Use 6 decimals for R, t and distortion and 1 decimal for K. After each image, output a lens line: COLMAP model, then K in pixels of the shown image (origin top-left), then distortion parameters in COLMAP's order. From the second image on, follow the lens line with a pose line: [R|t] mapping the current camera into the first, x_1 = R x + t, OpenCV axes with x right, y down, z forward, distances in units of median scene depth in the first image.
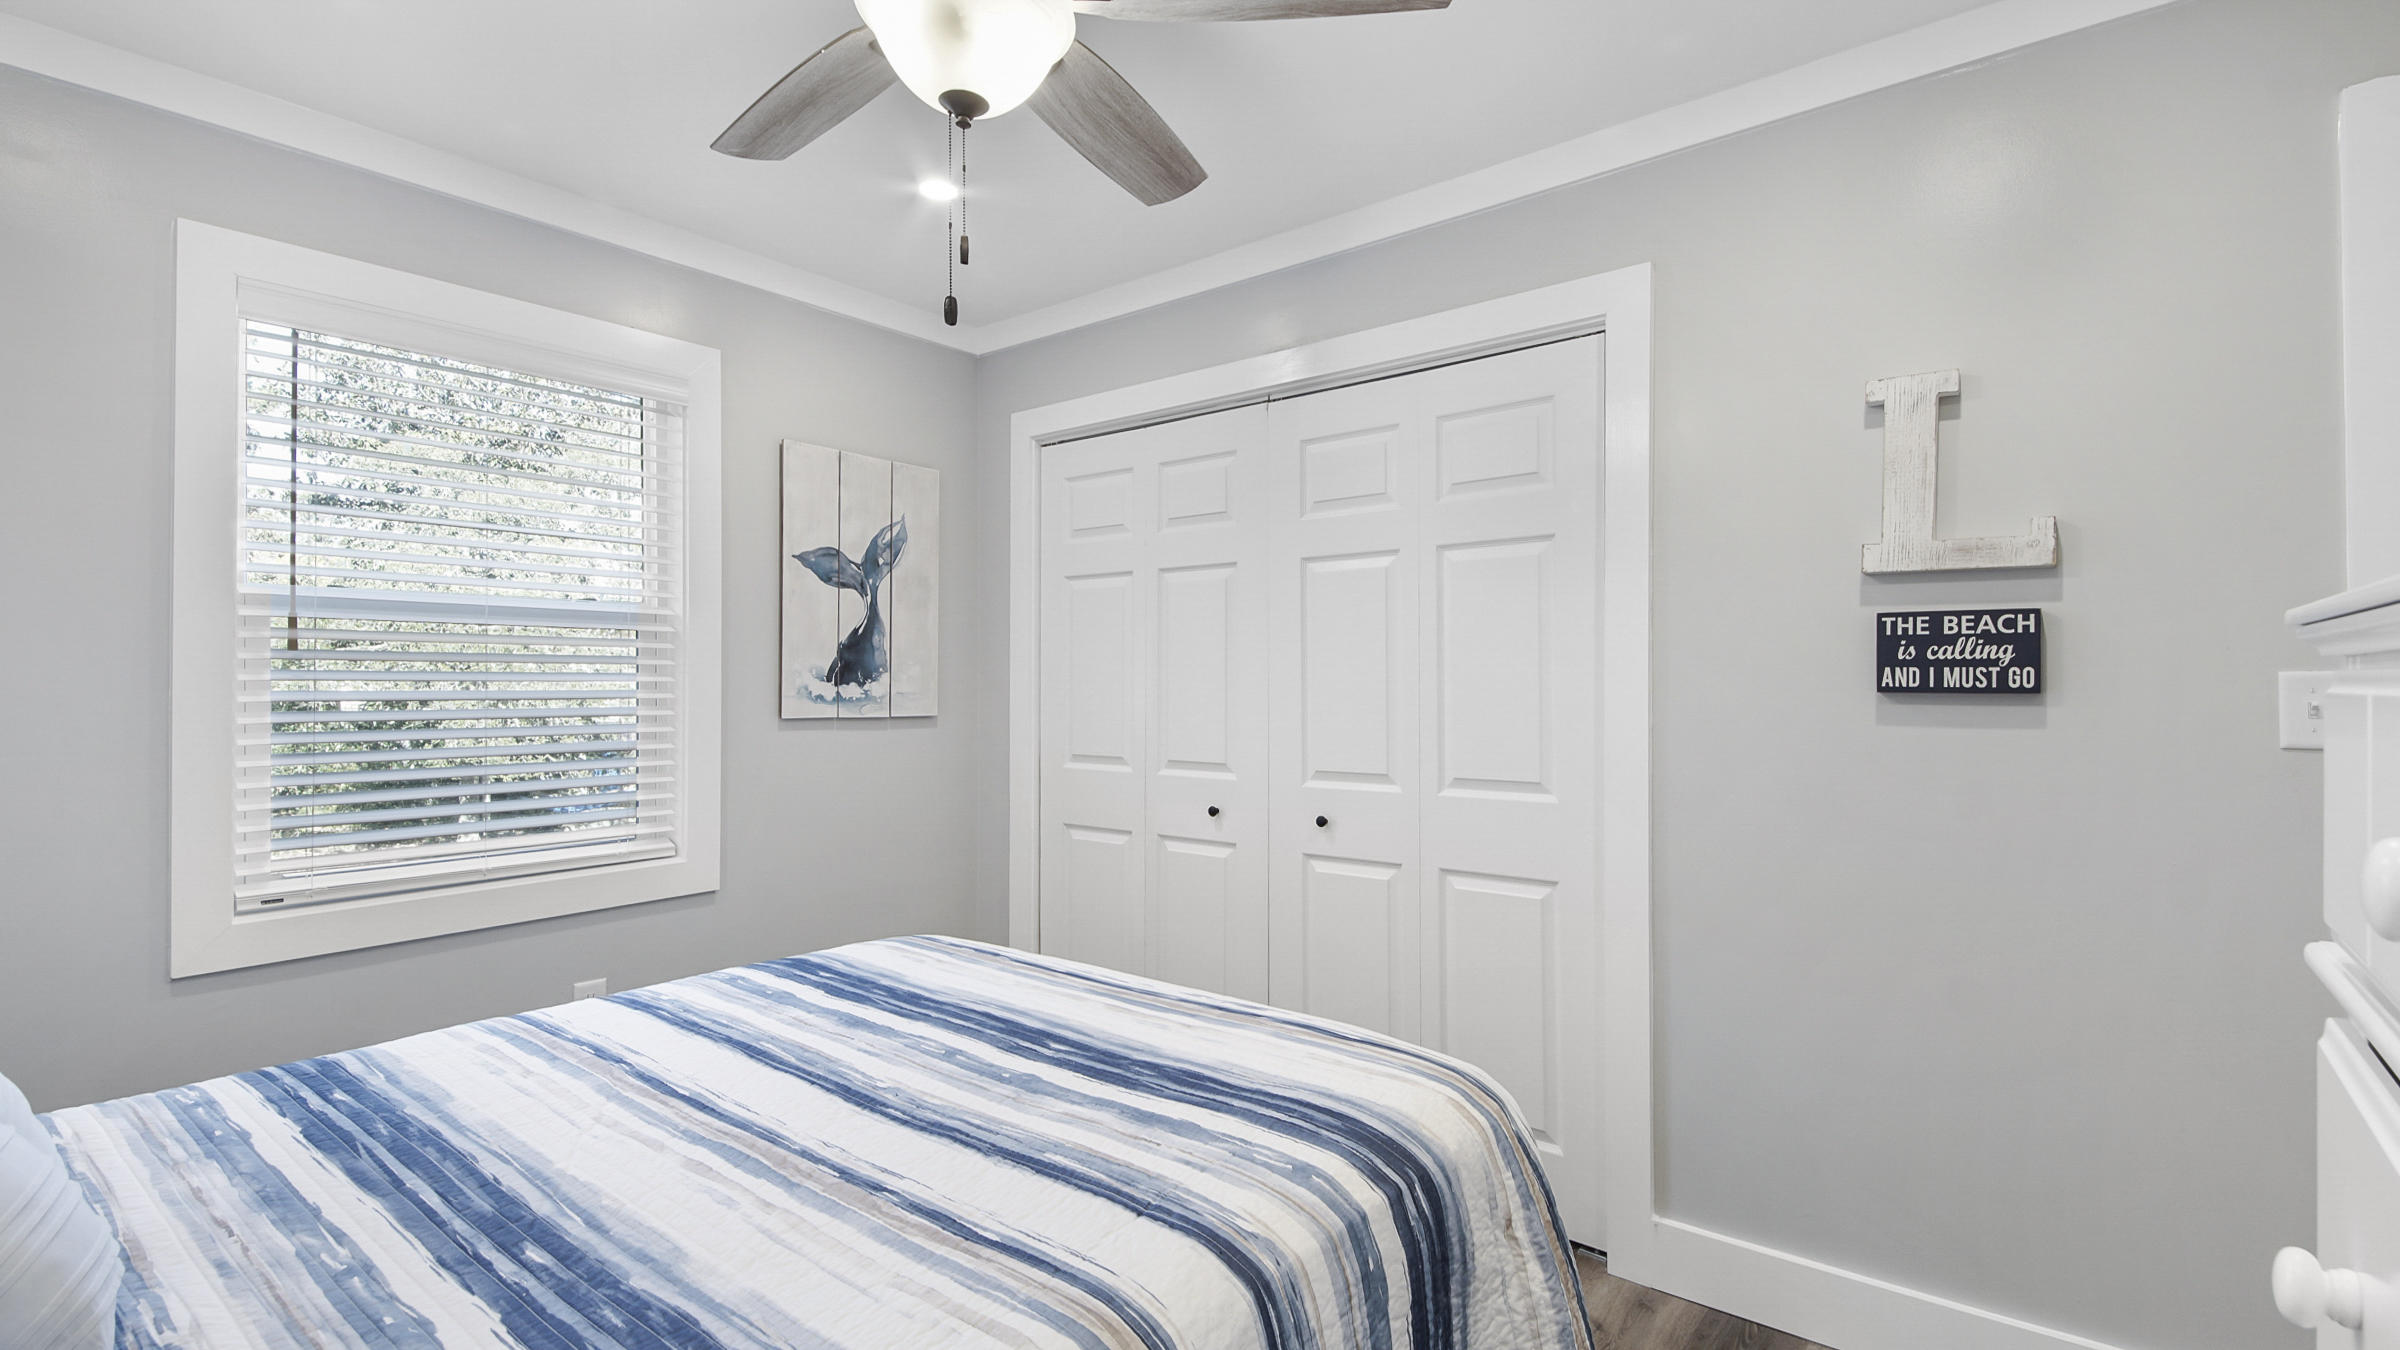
lens RADIAL K [[1067.0, 0, 1200.0], [0, 1067.0, 675.0], [0, 0, 1]] dist [0.009883, -0.013266]
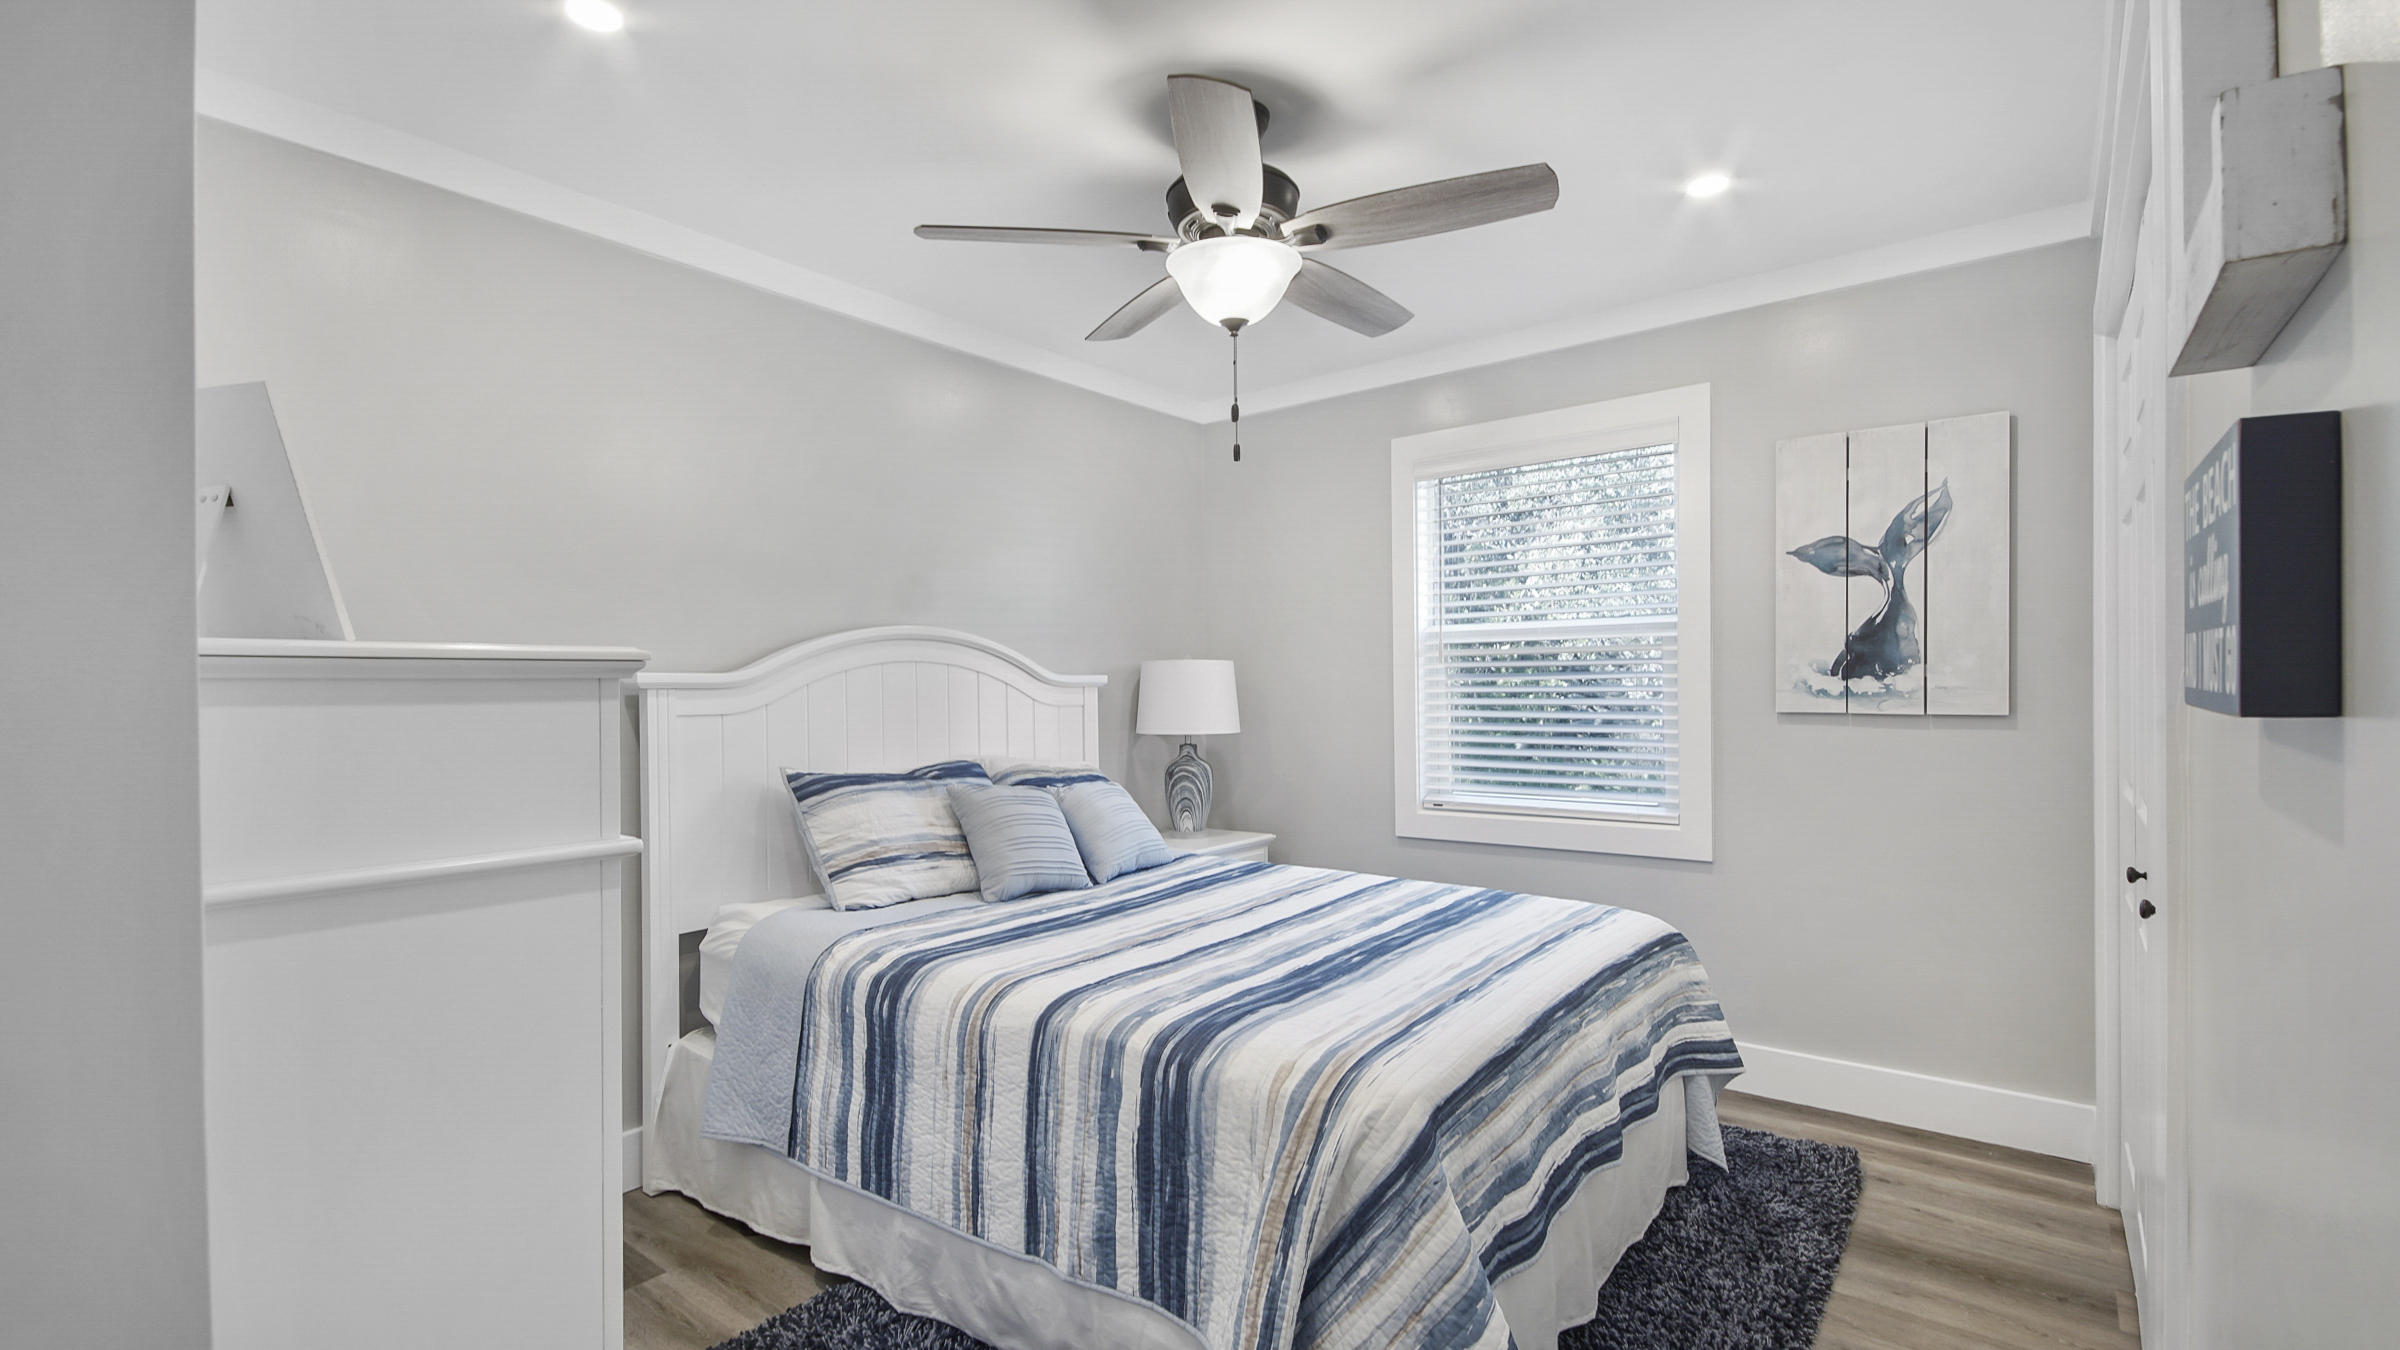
lens RADIAL K [[1067.0, 0, 1200.0], [0, 1067.0, 675.0], [0, 0, 1]] dist [0.009883, -0.013266]
pose [[-0.001017, -0.009956, -0.999950, 0.609648], [0.022613, 0.999695, -0.009977, 0.002681], [0.999744, -0.022622, -0.000792, 0.415309]]
